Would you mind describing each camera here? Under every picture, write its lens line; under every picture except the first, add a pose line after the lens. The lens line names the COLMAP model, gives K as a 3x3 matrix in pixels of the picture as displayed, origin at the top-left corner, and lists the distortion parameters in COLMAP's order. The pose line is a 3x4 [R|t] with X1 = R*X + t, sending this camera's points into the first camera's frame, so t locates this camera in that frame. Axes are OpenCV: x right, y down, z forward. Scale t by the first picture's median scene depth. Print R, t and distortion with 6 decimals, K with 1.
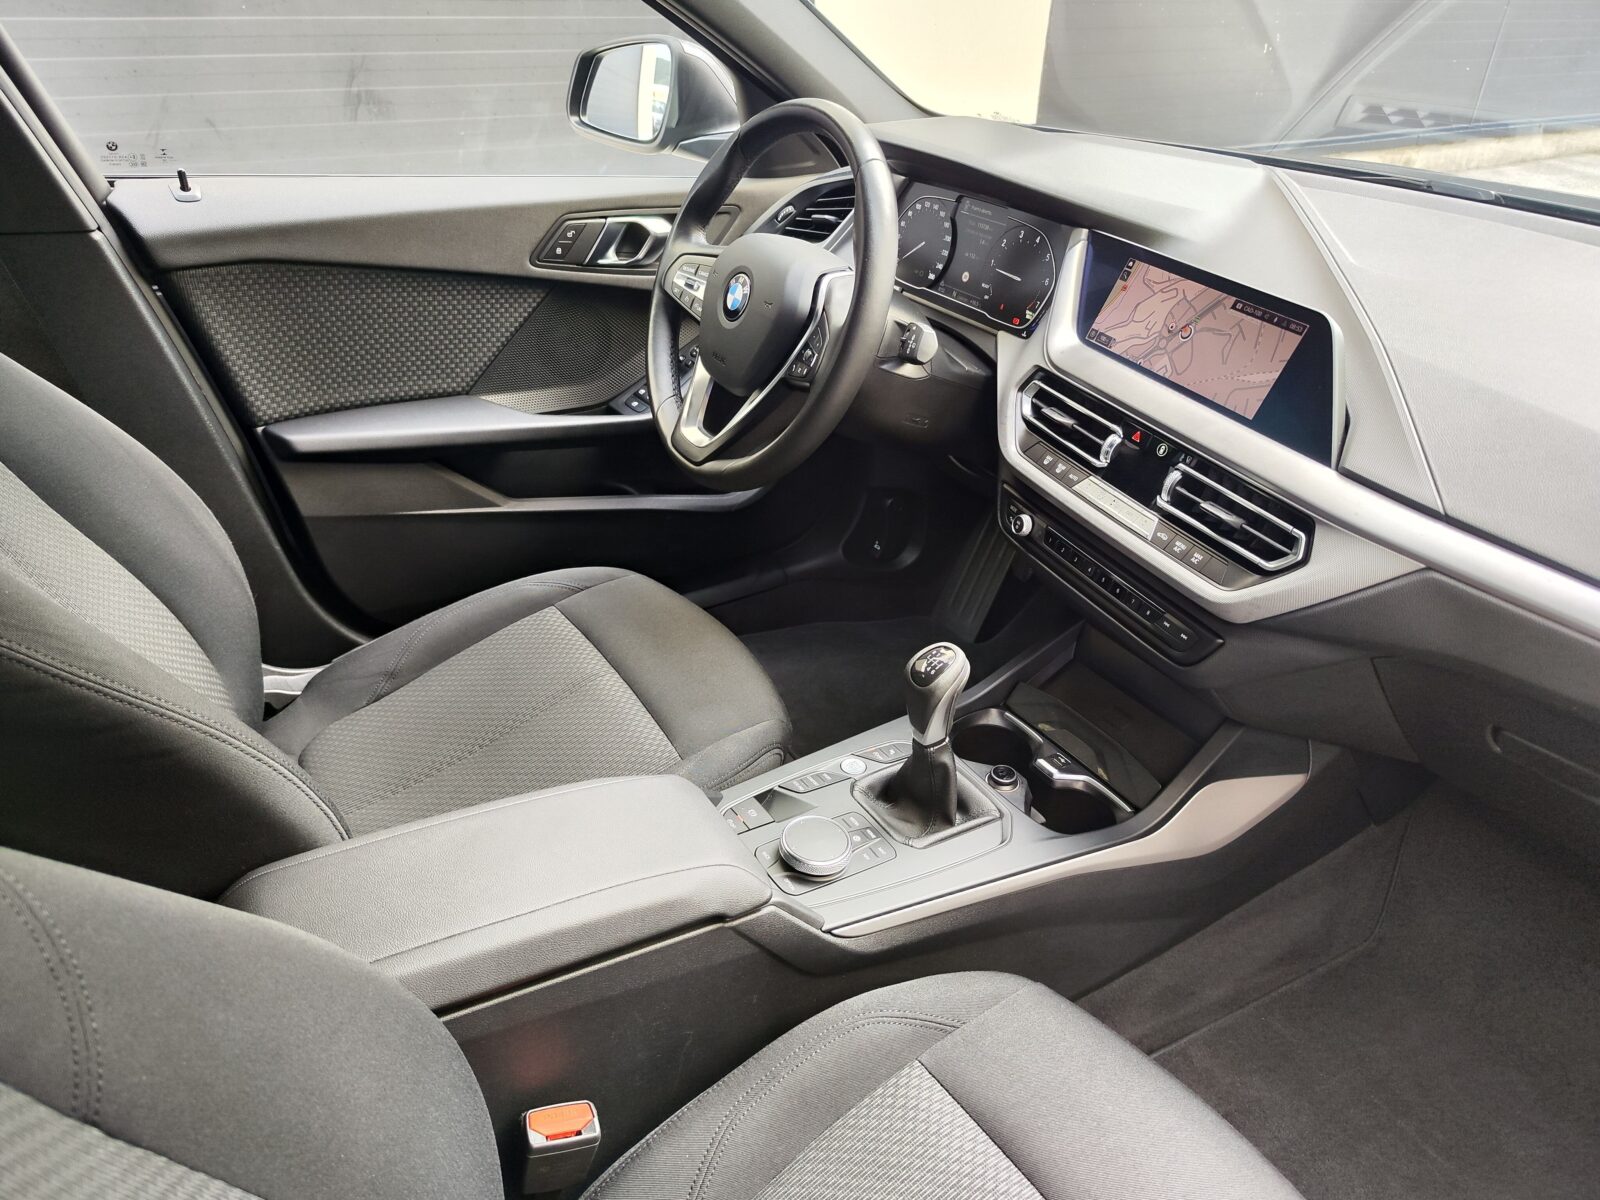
lens RADIAL K [[1104.6, 0, 790.2], [0, 1104.6, 592.4], [0, 0, 1]] dist [0.014905, -0.002185]
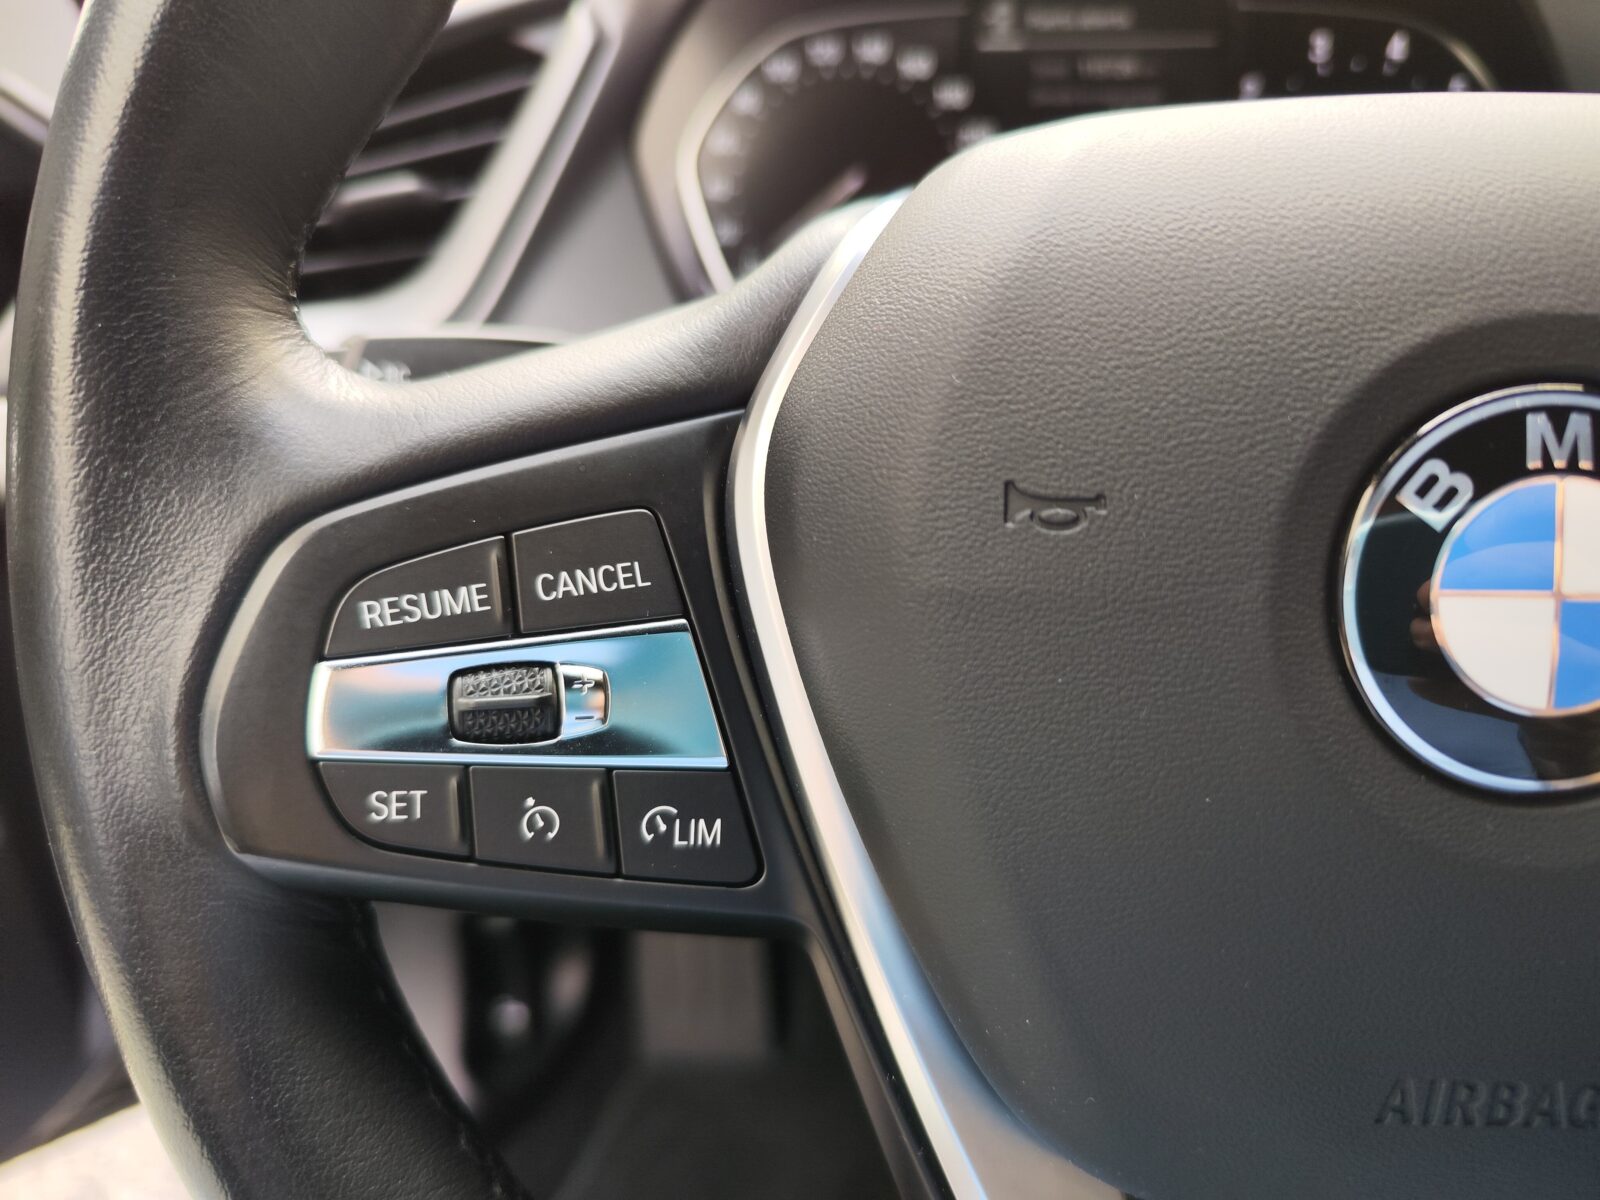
lens RADIAL K [[1226.8, 0, 800.0], [0, 1226.8, 600.0], [0, 0, 1]] dist [-0.004833, -0.003047]
pose [[0.563087, -0.420321, 0.711521, -0.207407], [0.472257, 0.870218, 0.140333, -0.361034], [-0.678164, 0.257001, 0.688509, 1.078891]]
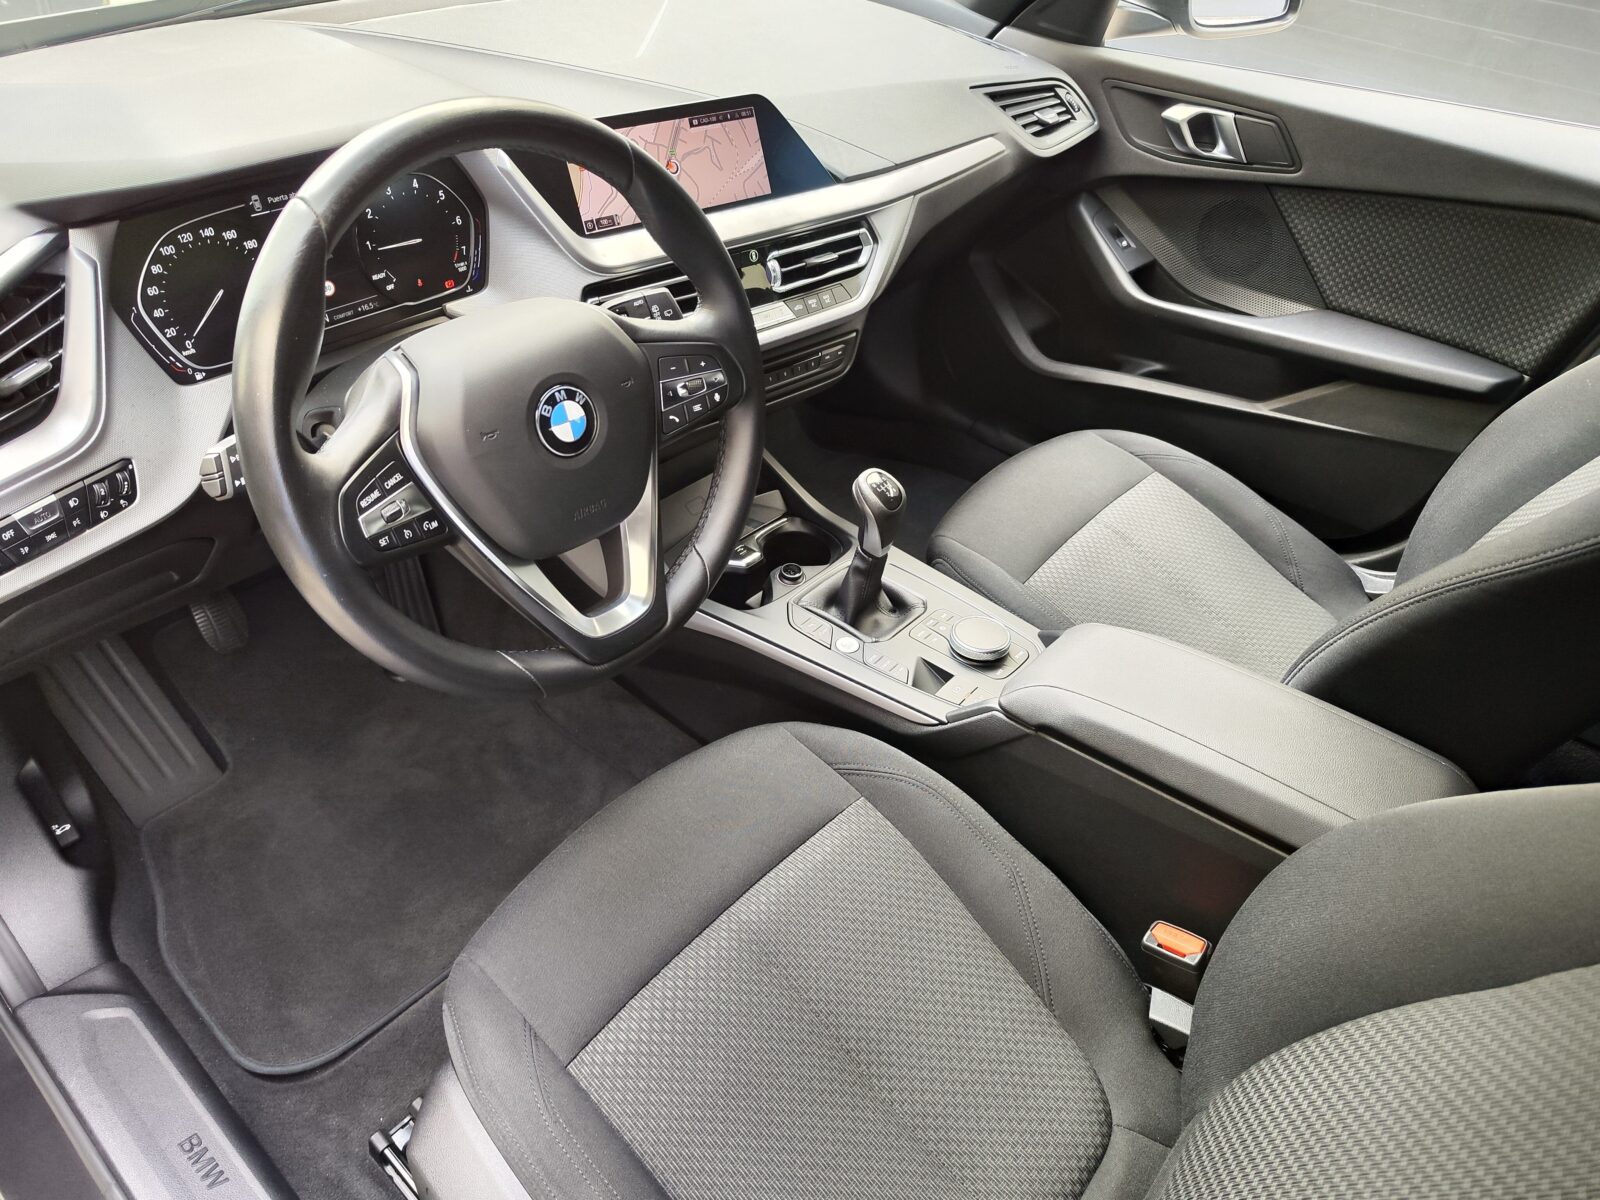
lens RADIAL K [[1104.6, 0, 790.2], [0, 1104.6, 592.4], [0, 0, 1]] dist [0.014905, -0.002185]
pose [[-0.276730, -0.652164, 0.705764, -0.696467], [0.417433, 0.579948, 0.699578, -0.689549], [-0.865546, 0.488204, 0.111745, 0.961601]]
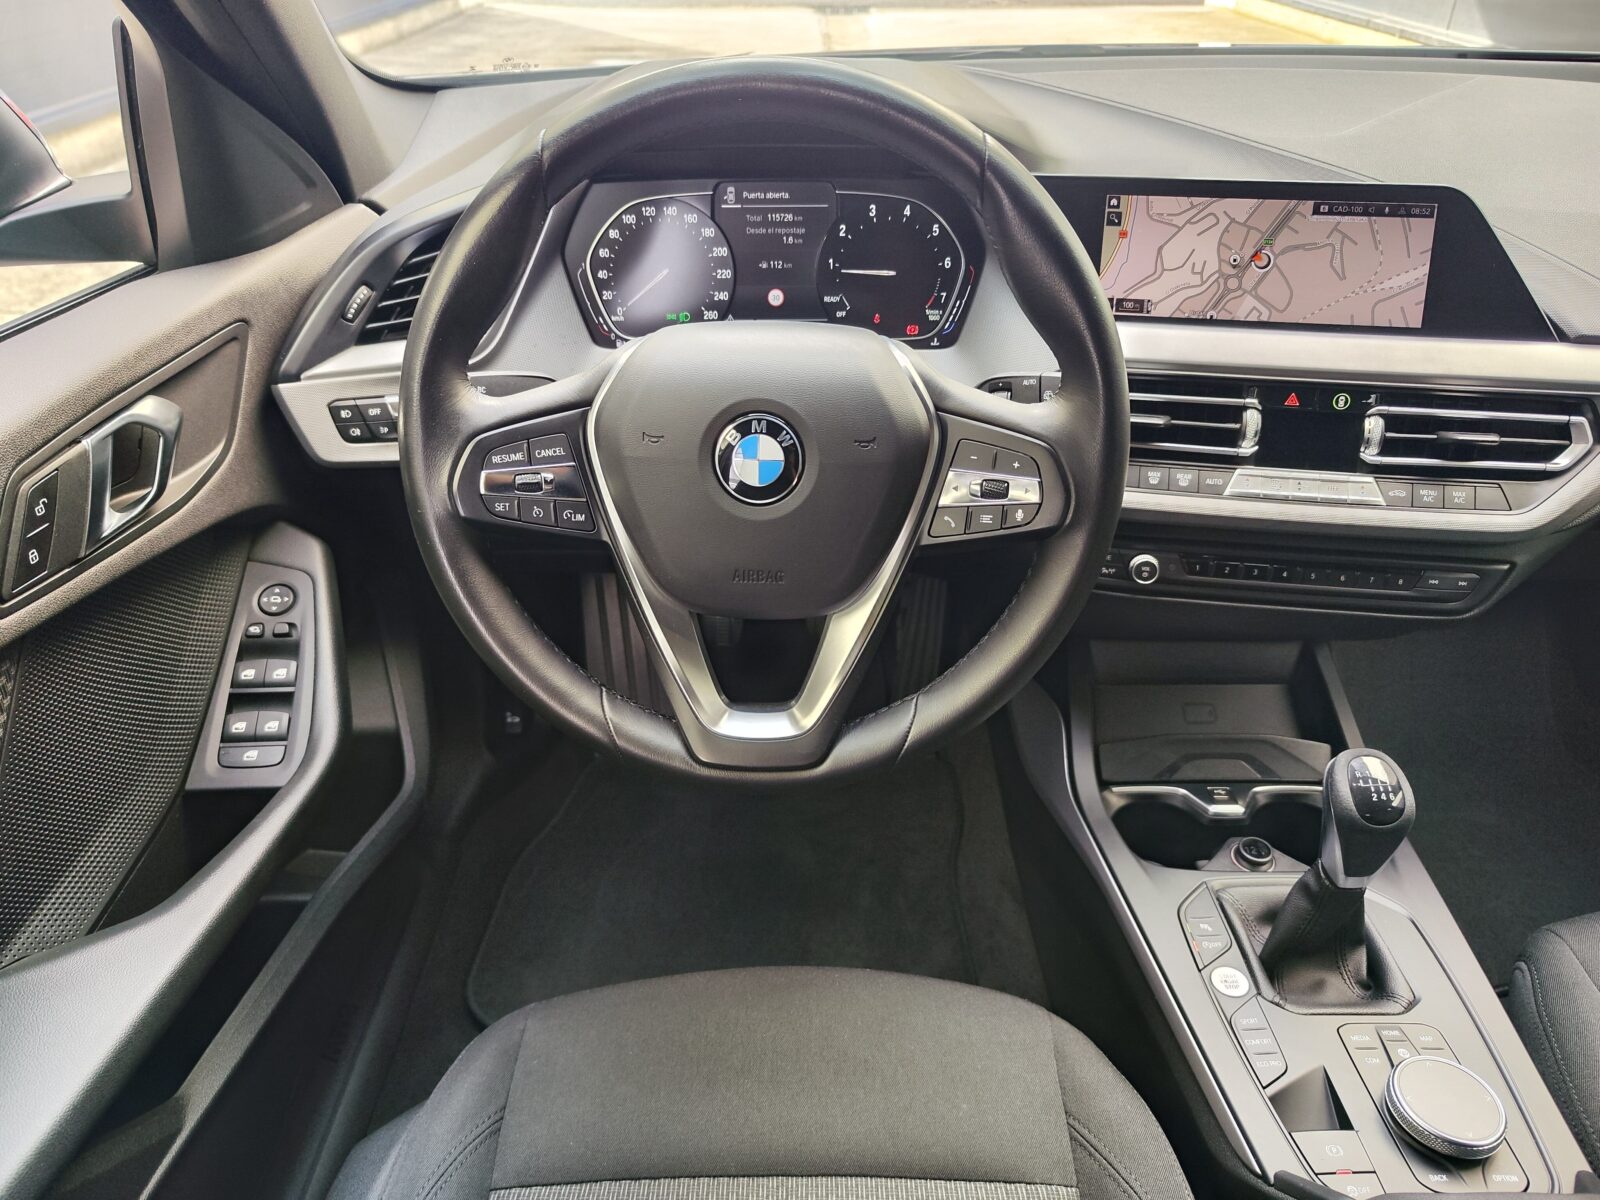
lens RADIAL K [[1142.4, 0, 793.6], [0, 1142.4, 589.5], [0, 0, 1]] dist [0.027904, 0.000126]
pose [[0.529970, -0.491882, 0.690785, -0.501530], [0.450598, 0.853418, 0.261989, -0.393216], [-0.718396, 0.172420, 0.673927, 0.708679]]
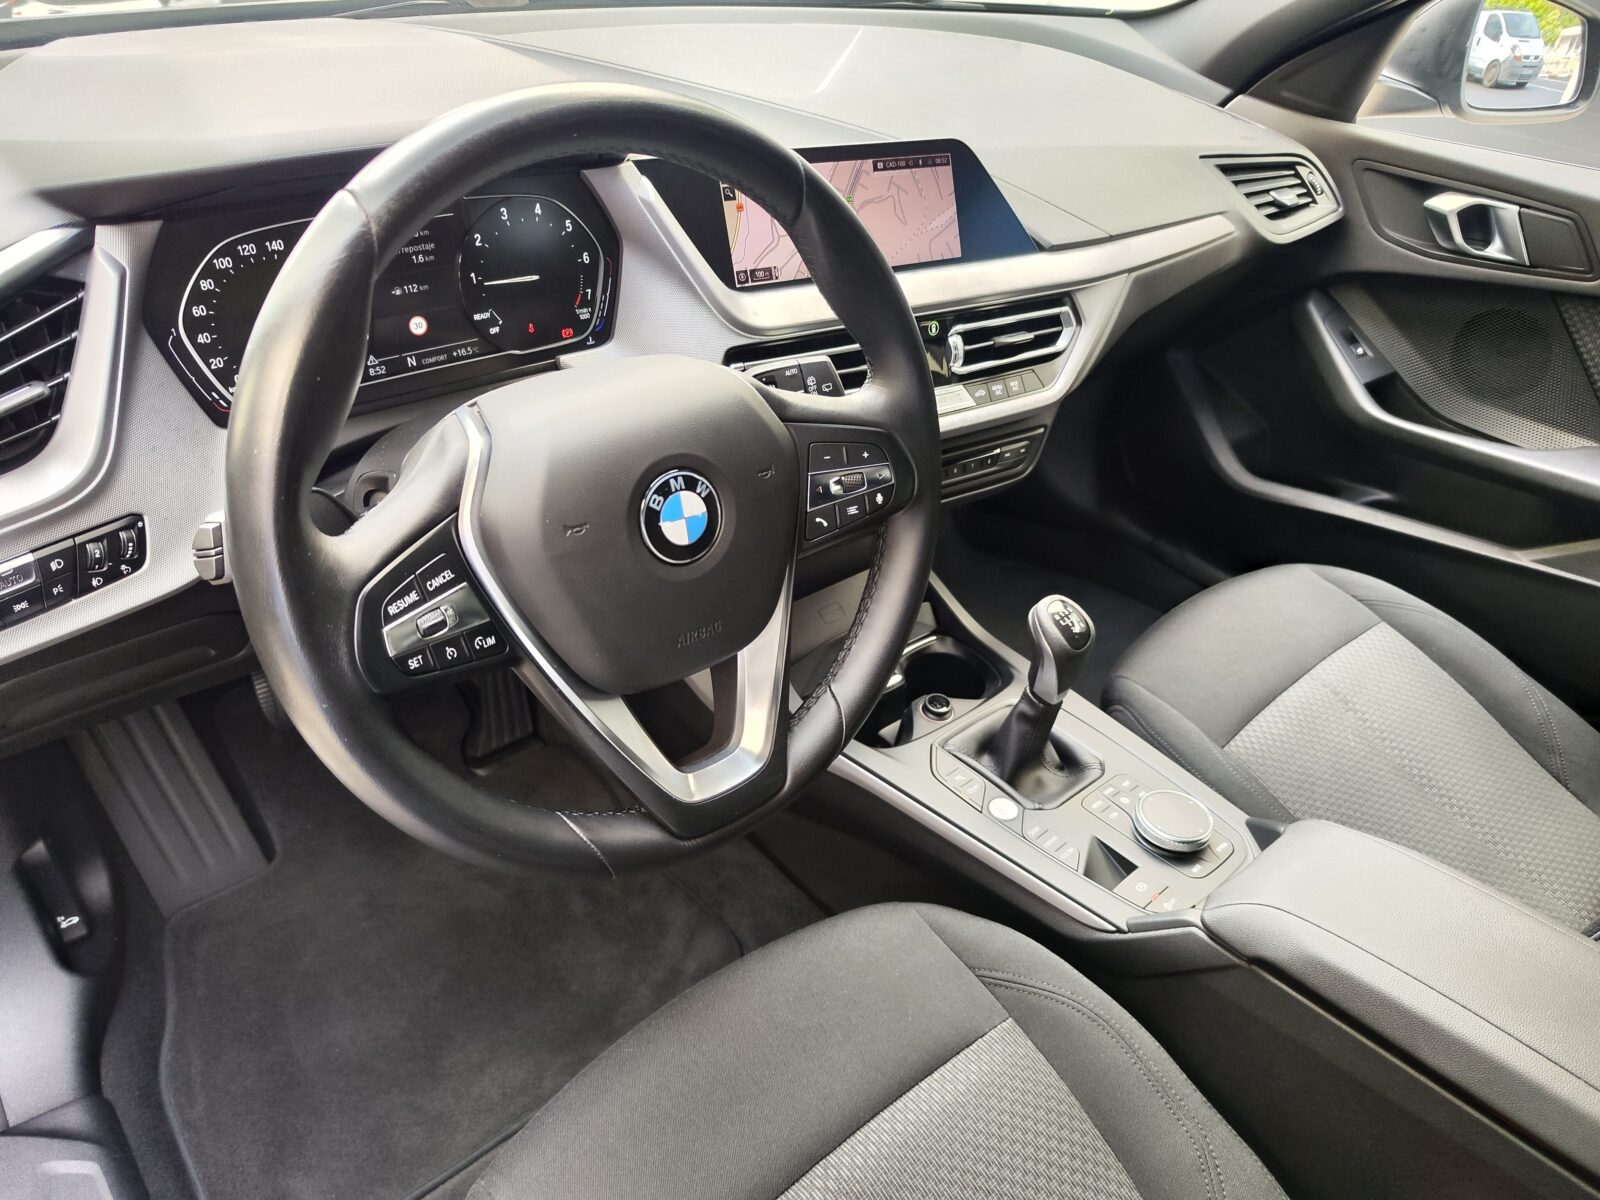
lens RADIAL K [[1114.5, 0, 812.8], [0, 1114.5, 611.4], [0, 0, 1]] dist [0.012628, -0.001351]
pose [[-0.147801, -0.631545, 0.761121, -0.522165], [0.415400, 0.658761, 0.627277, -0.592463], [-0.897551, 0.408882, 0.164978, 0.985941]]
